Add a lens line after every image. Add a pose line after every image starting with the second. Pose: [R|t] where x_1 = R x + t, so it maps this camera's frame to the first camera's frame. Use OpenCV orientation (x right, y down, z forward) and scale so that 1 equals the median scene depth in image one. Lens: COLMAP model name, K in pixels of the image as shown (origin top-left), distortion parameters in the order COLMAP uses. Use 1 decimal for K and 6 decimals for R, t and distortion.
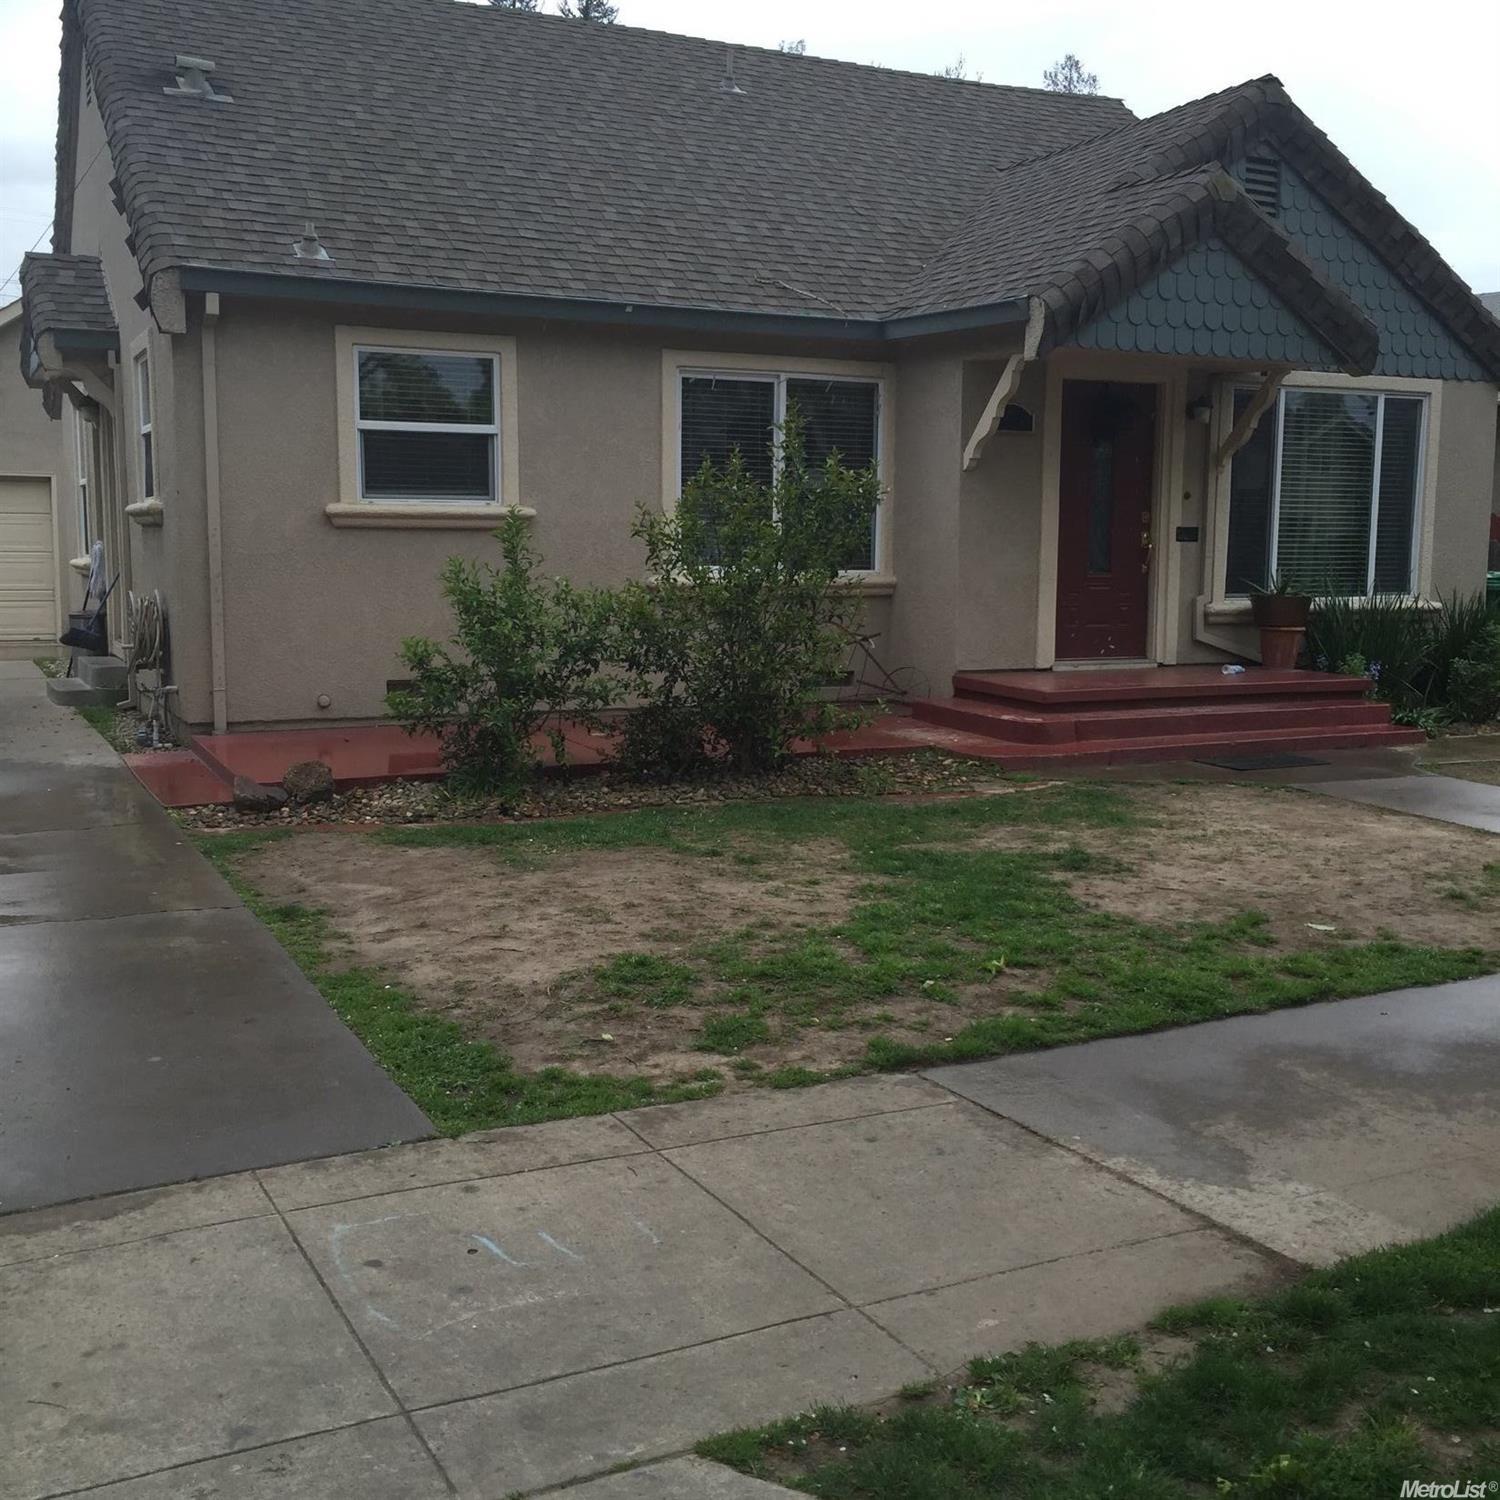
lens RADIAL K [[1720.8, 0, 762.7], [0, 1720.8, 747.3], [0, 0, 1]] dist [0.049965, 0.000000]
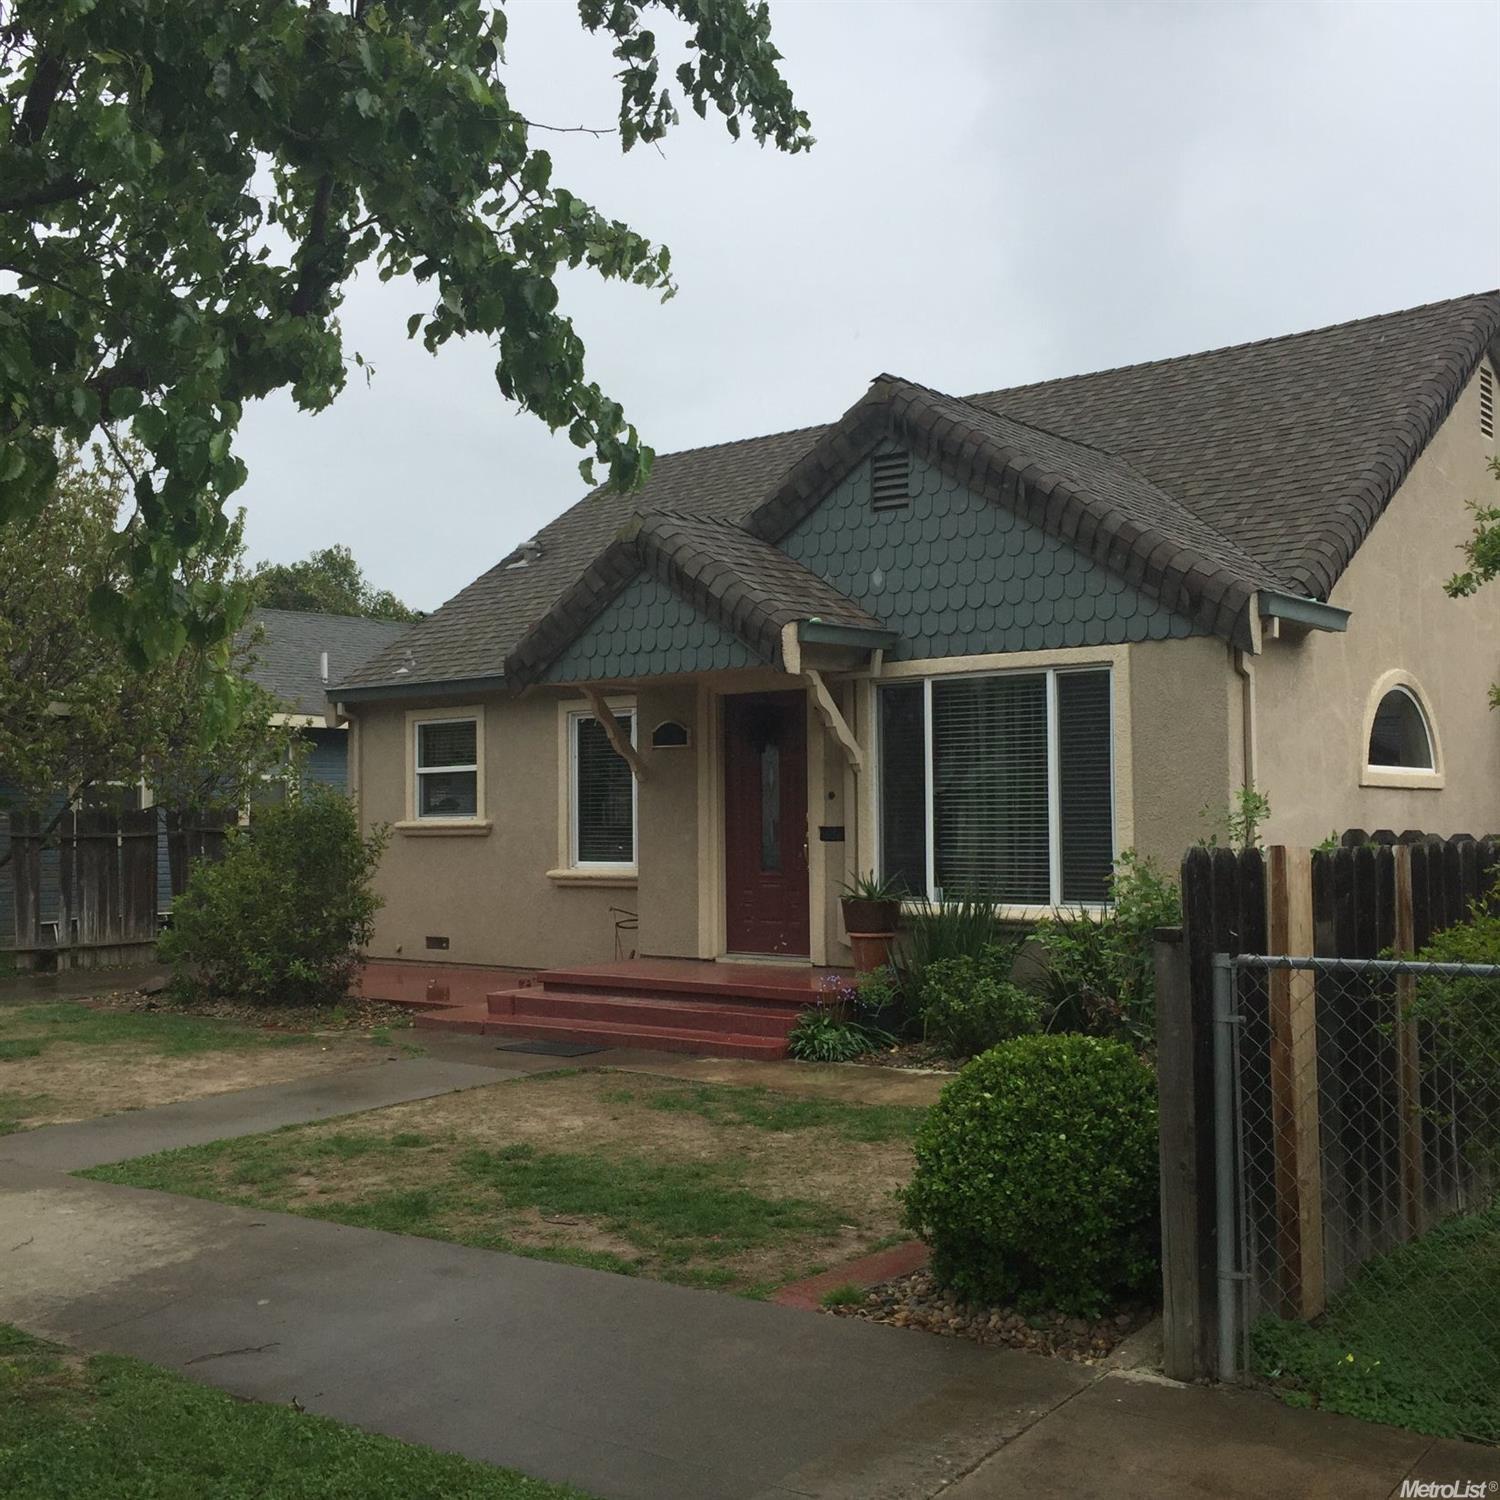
lens RADIAL K [[1720.8, 0, 765.5], [0, 1720.8, 725.3], [0, 0, 1]] dist [0.049965, 0.000000]
pose [[0.411465, -0.064272, -0.909157, 1.206676], [-0.096869, 0.988777, -0.113742, -0.073652], [0.906263, 0.134870, 0.400621, 0.600265]]
